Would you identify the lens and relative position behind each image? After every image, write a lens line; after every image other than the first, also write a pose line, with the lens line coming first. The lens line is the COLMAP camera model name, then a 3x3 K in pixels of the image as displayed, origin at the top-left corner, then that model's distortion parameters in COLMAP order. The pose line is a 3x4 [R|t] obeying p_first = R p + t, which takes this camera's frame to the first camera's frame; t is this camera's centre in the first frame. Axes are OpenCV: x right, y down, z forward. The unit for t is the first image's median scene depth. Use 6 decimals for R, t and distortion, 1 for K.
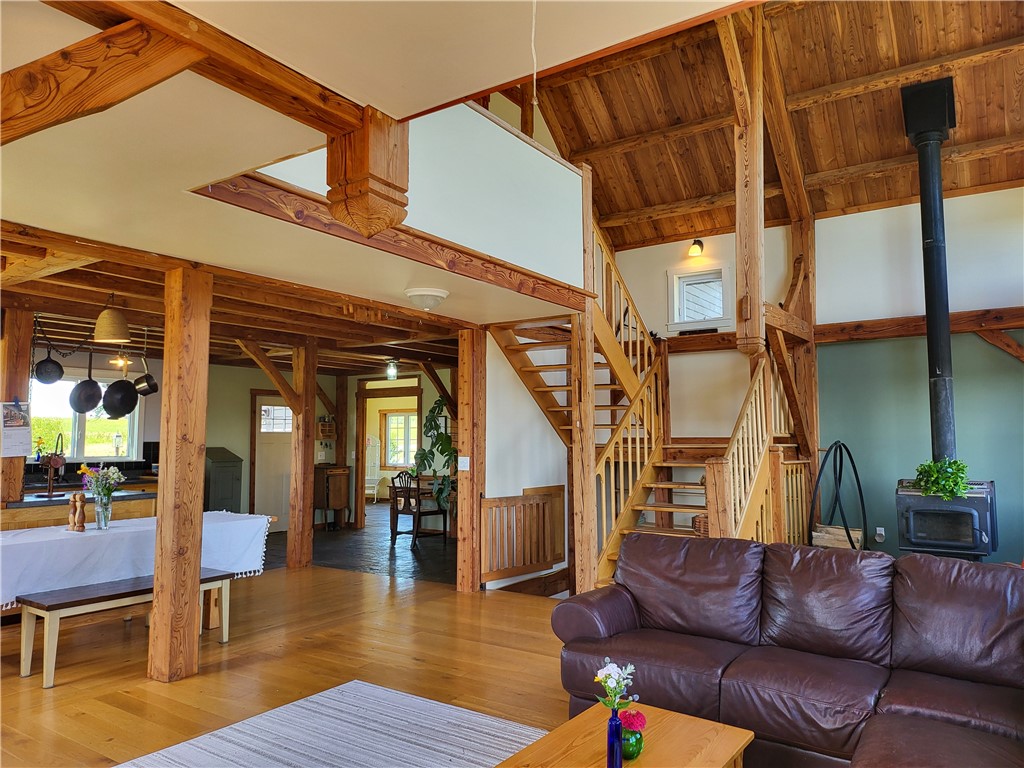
lens RADIAL K [[716.2, 0, 524.4], [0, 716.2, 388.5], [0, 0, 1]] dist [0.053275, -0.048987]
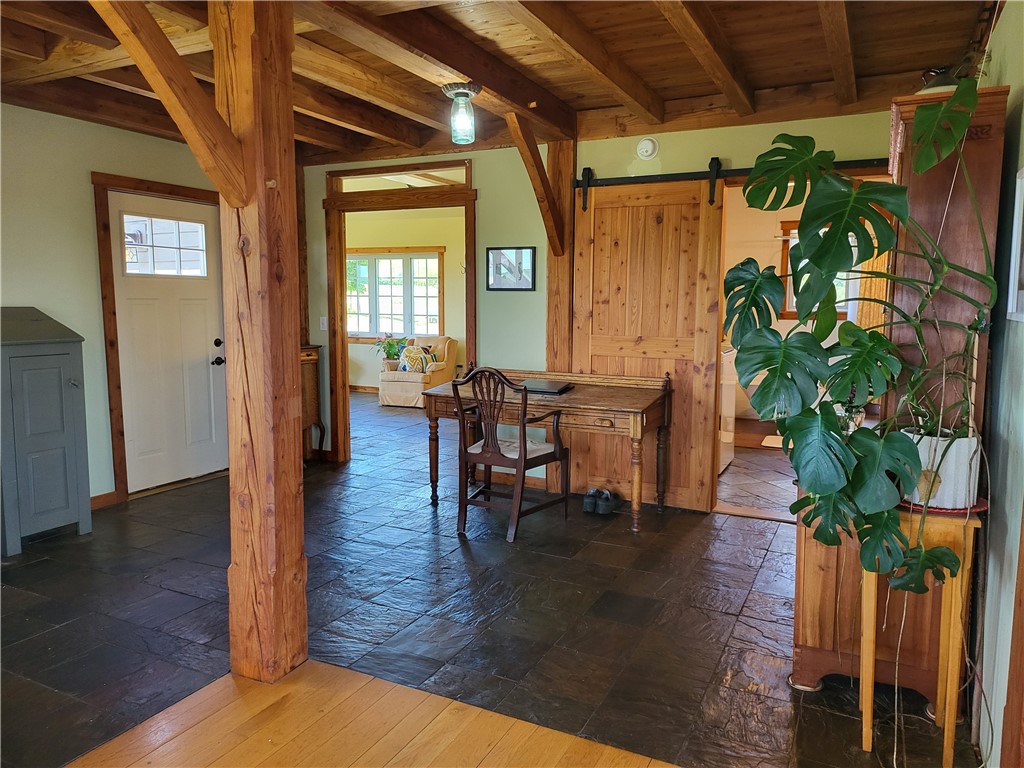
lens RADIAL K [[716.2, 0, 529.5], [0, 716.2, 375.1], [0, 0, 1]] dist [0.053275, -0.048987]
pose [[0.989574, -0.008560, 0.143772, -0.348855], [-0.017091, 0.984200, 0.176235, 0.073896], [-0.143009, -0.176855, 0.973792, 0.982780]]
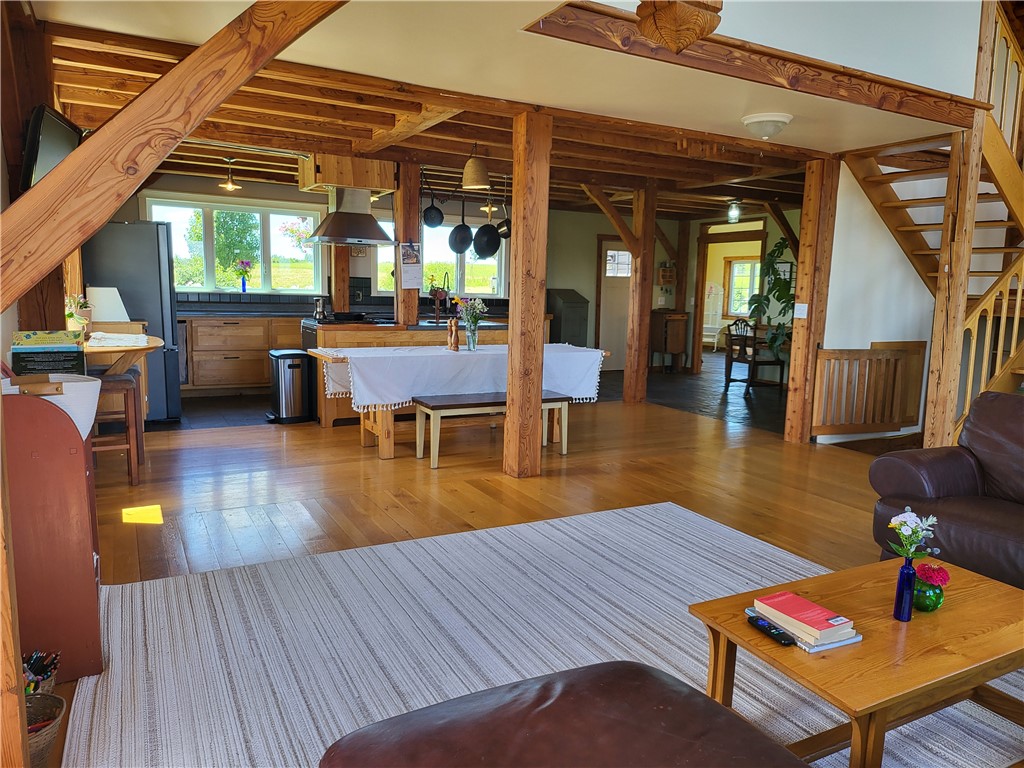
lens RADIAL K [[716.2, 0, 529.8], [0, 716.2, 389.9], [0, 0, 1]] dist [0.053275, -0.048987]
pose [[0.892342, 0.088419, -0.442614, 0.030398], [0.005236, 0.978531, 0.206034, 0.011770], [0.451329, -0.186170, 0.872721, -0.002242]]
